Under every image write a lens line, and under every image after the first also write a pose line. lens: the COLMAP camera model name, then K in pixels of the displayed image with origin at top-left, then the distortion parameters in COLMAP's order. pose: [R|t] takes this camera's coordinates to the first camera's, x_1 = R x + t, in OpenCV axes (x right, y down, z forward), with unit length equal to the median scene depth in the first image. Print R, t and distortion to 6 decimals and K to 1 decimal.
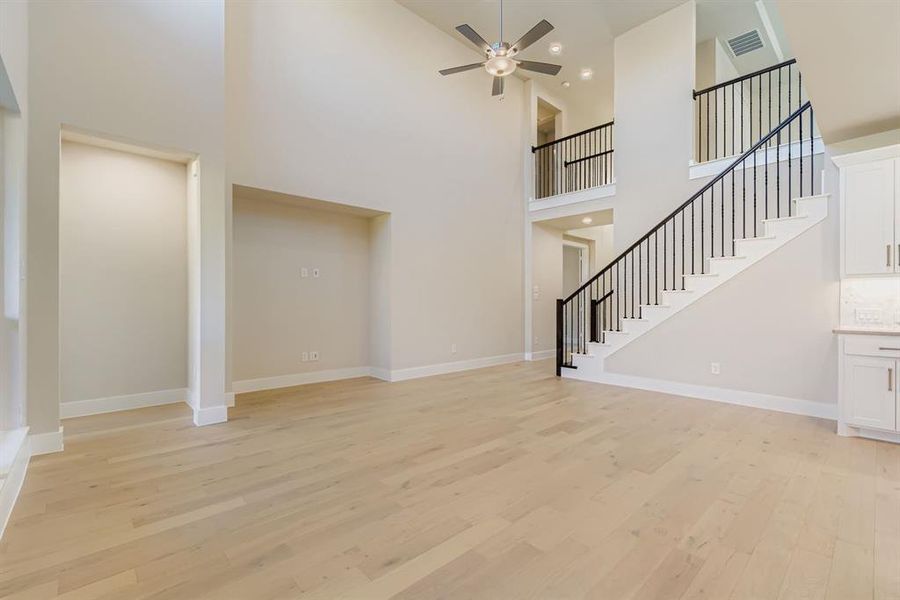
lens RADIAL K [[394.5, 0, 449.2], [0, 394.5, 302.8], [0, 0, 1]] dist [-0.002130, -0.000255]
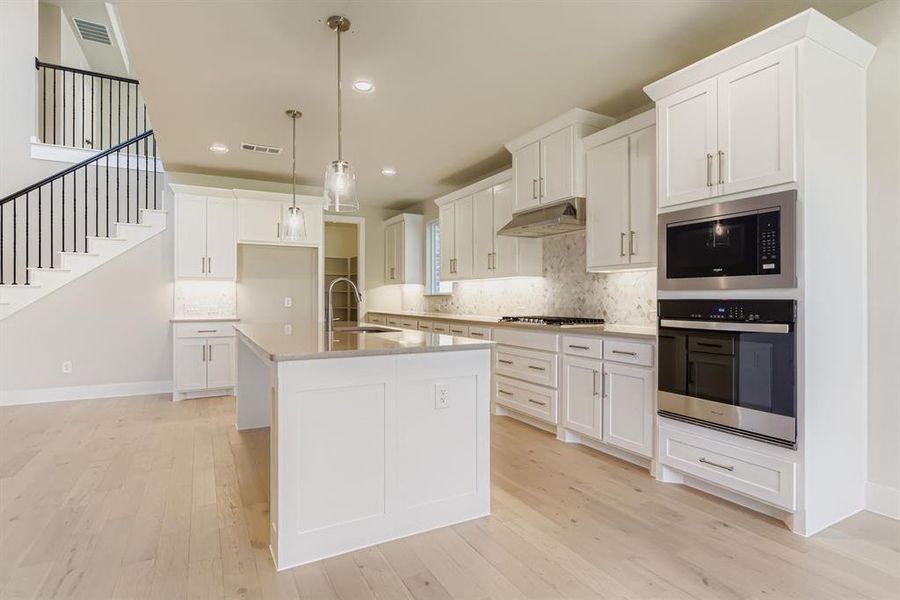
lens RADIAL K [[457.5, 0, 450.9], [0, 457.5, 296.2], [0, 0, 1]] dist [-0.003194, 0.000015]
pose [[0.240390, 0.003854, 0.970669, -0.194733], [0.003509, 0.999982, -0.004840, 0.001586], [-0.970670, 0.004569, 0.240372, -0.192583]]
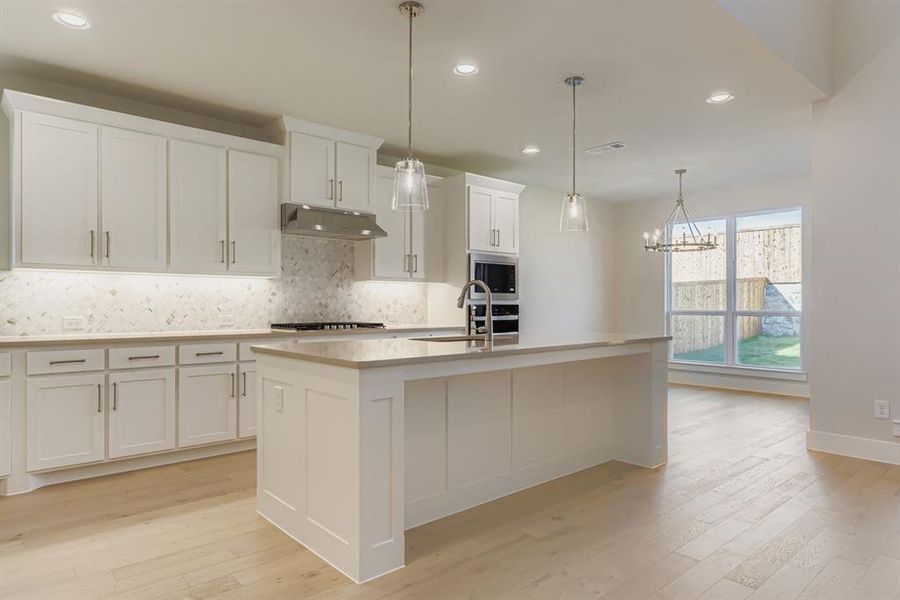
lens RADIAL K [[552.8, 0, 459.6], [0, 552.8, 315.3], [0, 0, 1]] dist [-0.017446, -0.000240]
pose [[-0.999948, -0.001314, 0.010103, 0.536691], [-0.001089, 0.999752, 0.022234, 0.000531], [-0.010129, 0.022222, -0.999702, 1.019921]]
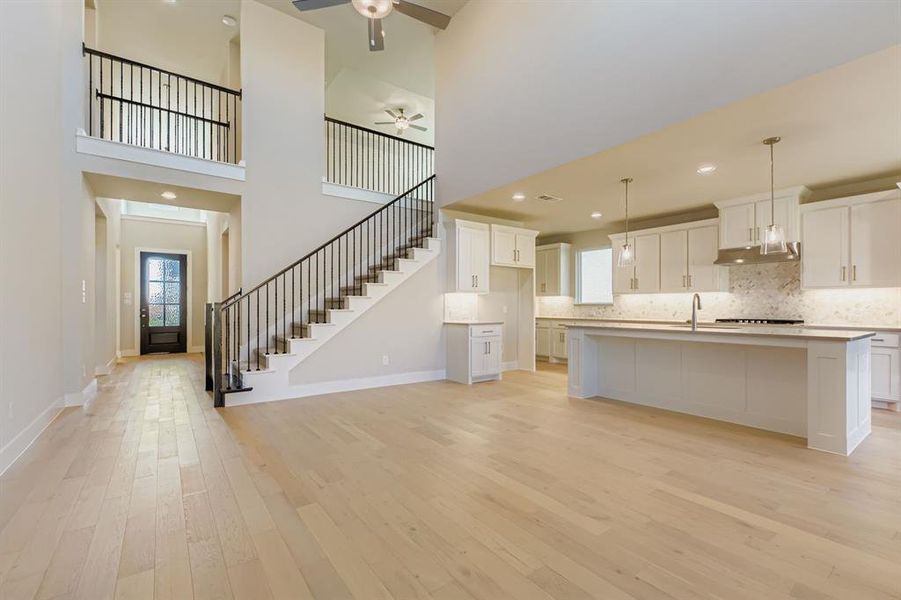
lens RADIAL K [[394.9, 0, 449.7], [0, 394.9, 302.8], [0, 0, 1]] dist [-0.002130, -0.000255]
pose [[0.110711, 0.009100, 0.993811, -0.581352], [0.002234, 0.999953, -0.009405, -0.001479], [-0.993850, 0.003262, 0.110685, 0.709160]]
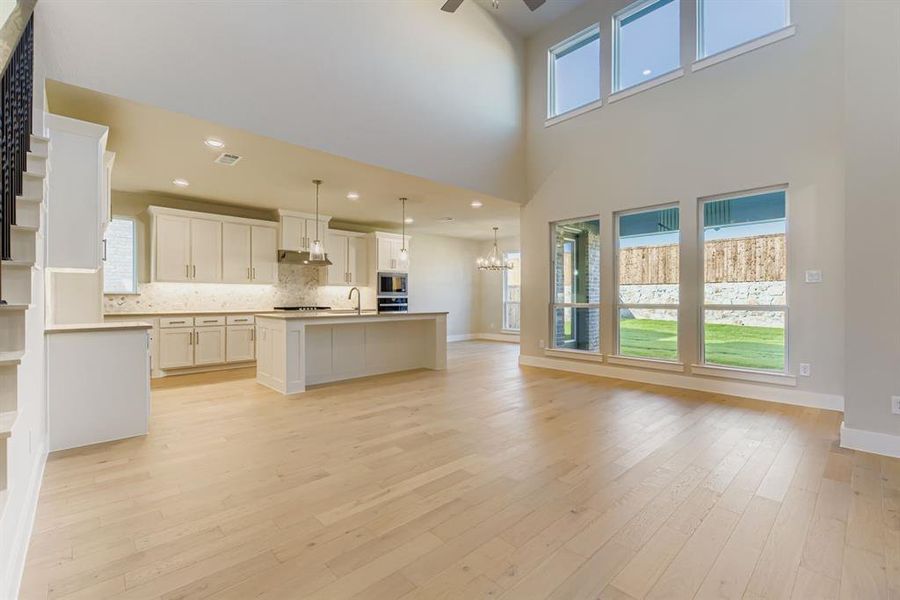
lens RADIAL K [[394.5, 0, 449.2], [0, 394.5, 302.8], [0, 0, 1]] dist [-0.002130, -0.000255]
pose [[-0.999948, -0.001015, -0.010168, 0.205202], [-0.001168, 0.999886, 0.015040, -0.001541], [0.010152, 0.015051, -0.999835, 1.576698]]
